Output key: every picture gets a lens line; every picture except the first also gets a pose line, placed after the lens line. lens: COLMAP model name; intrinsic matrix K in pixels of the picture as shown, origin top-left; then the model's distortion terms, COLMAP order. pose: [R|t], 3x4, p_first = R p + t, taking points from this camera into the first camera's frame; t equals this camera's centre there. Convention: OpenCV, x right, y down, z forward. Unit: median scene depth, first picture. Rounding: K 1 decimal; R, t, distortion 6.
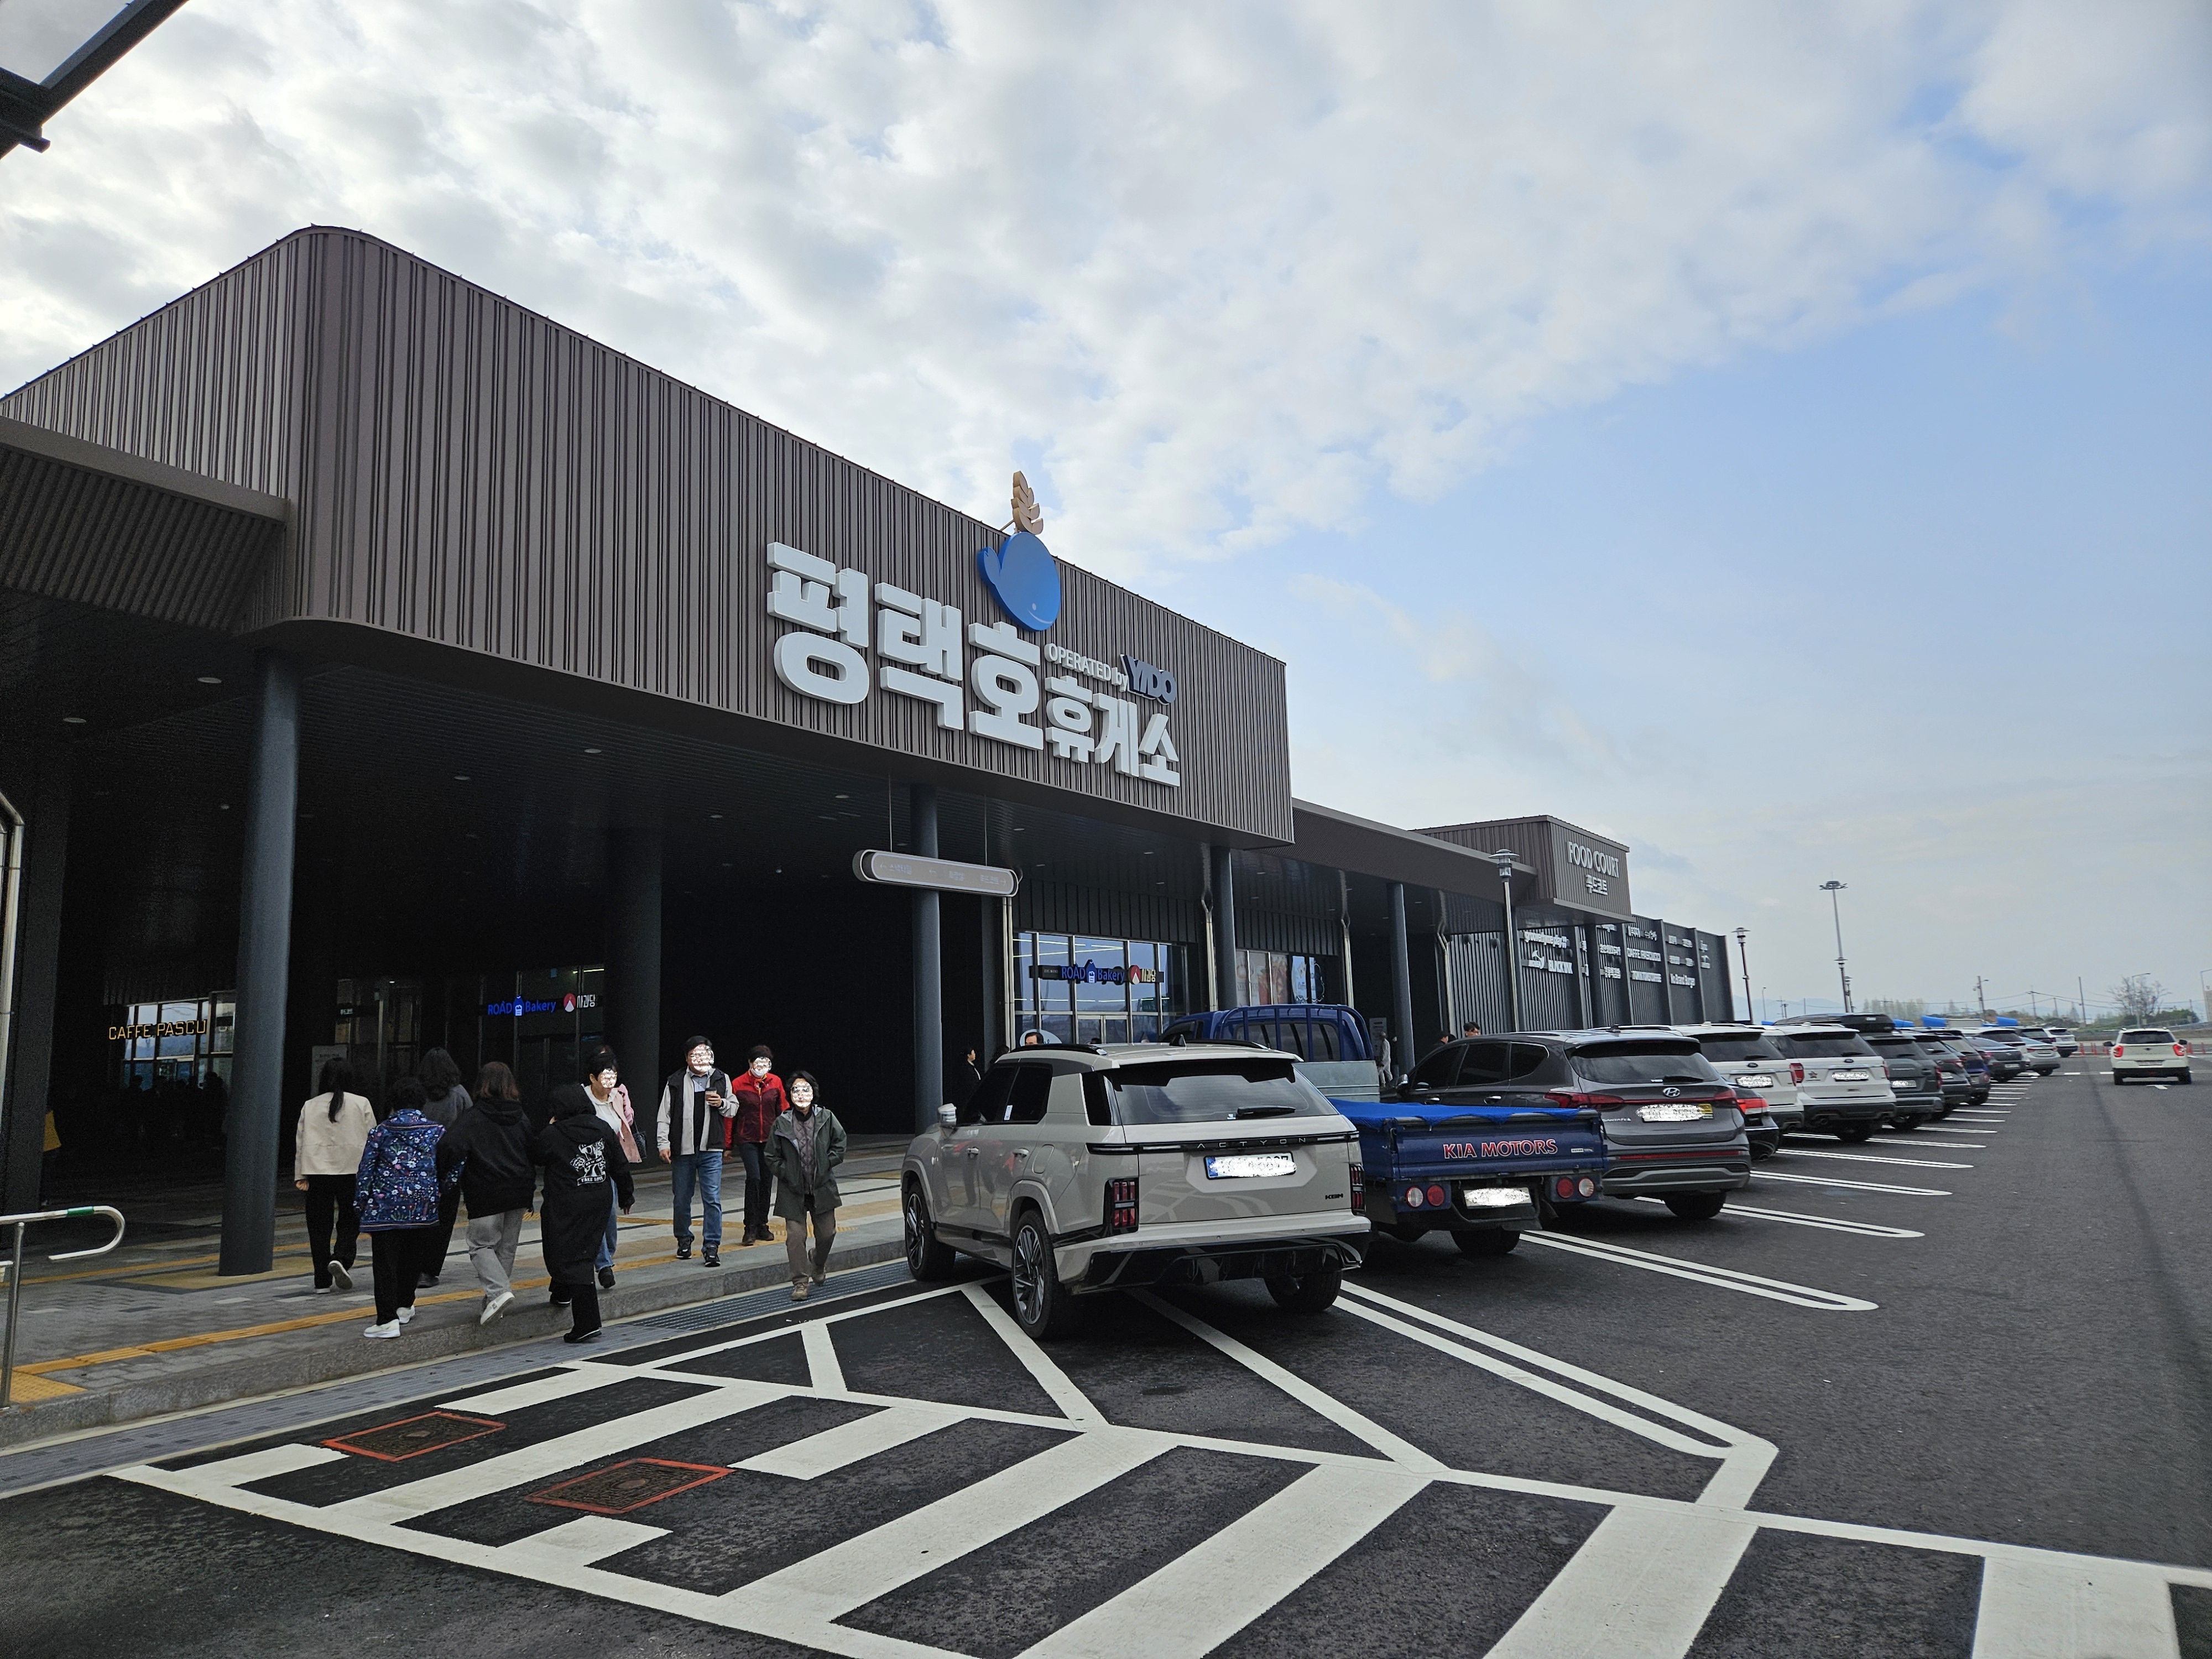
lens RADIAL K [[1406.5, 0, 1106.0], [0, 1406.5, 829.5], [0, 0, 1]] dist [0.090038, -0.054672]
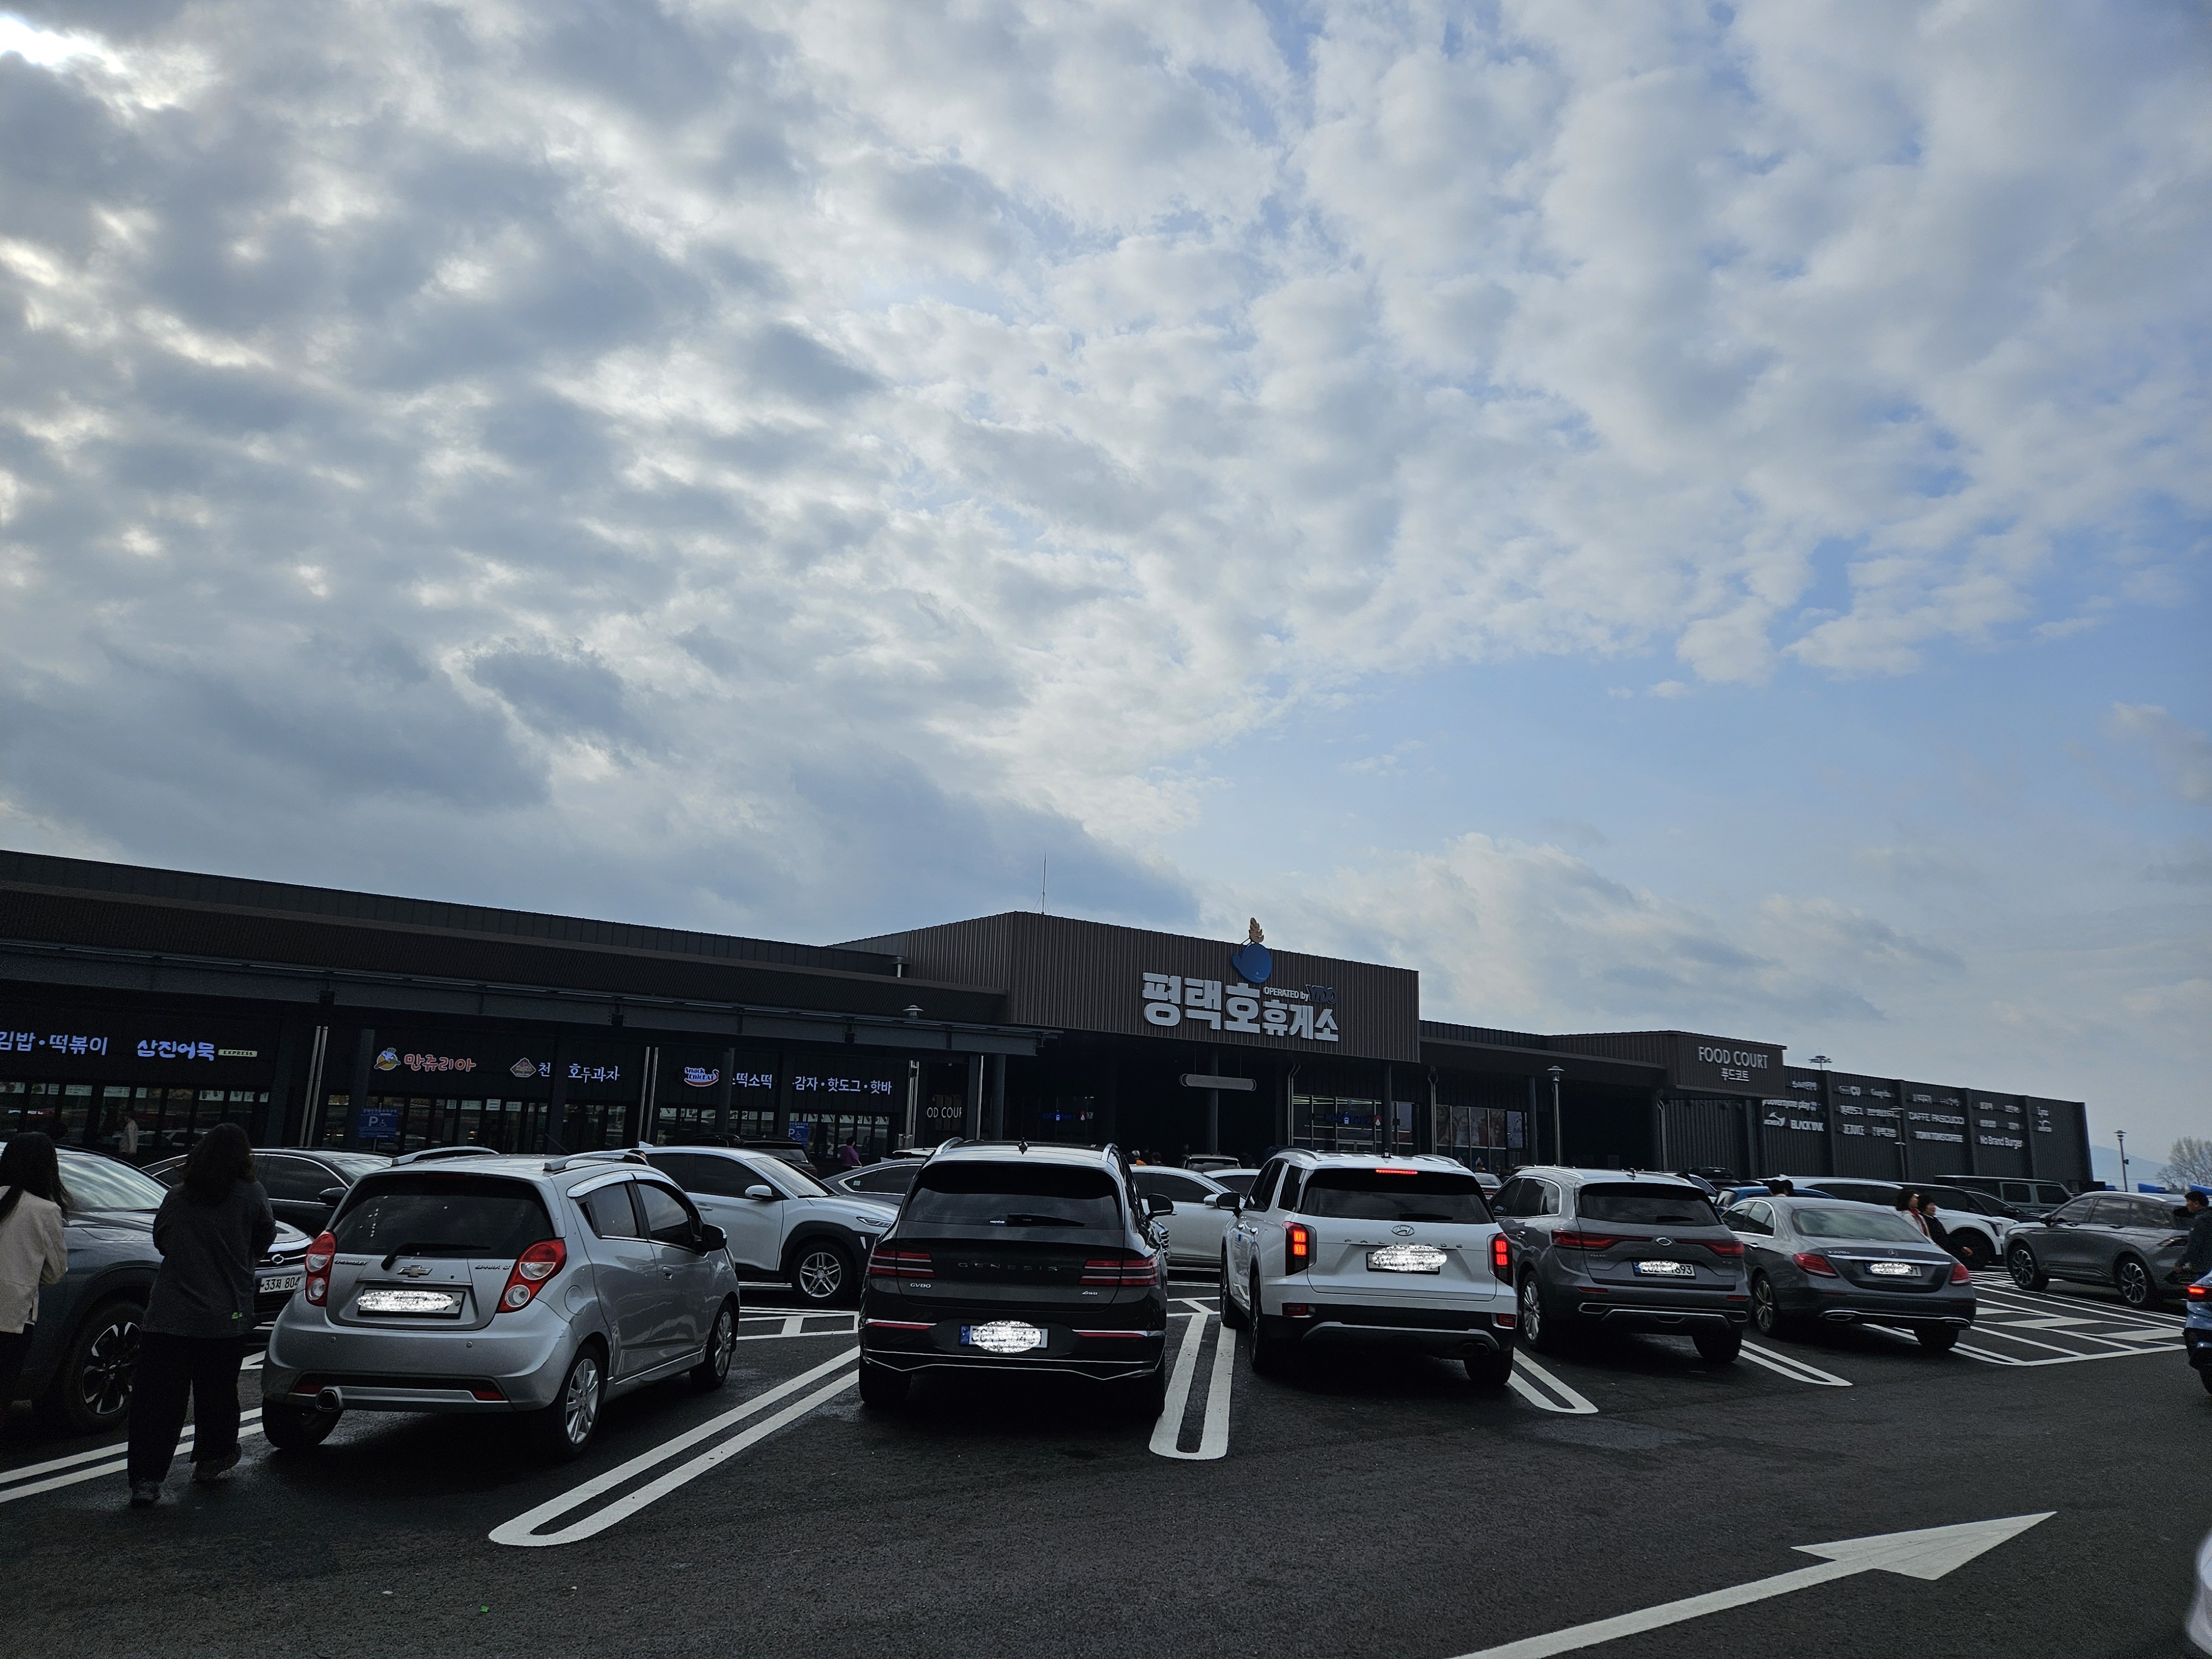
lens RADIAL K [[1406.5, 0, 1106.0], [0, 1406.5, 829.5], [0, 0, 1]] dist [0.090038, -0.054672]
pose [[0.931706, -0.015601, -0.362879, 0.592164], [-0.008186, 0.997921, -0.063921, -0.246567], [0.363121, 0.062526, 0.929642, -1.379362]]
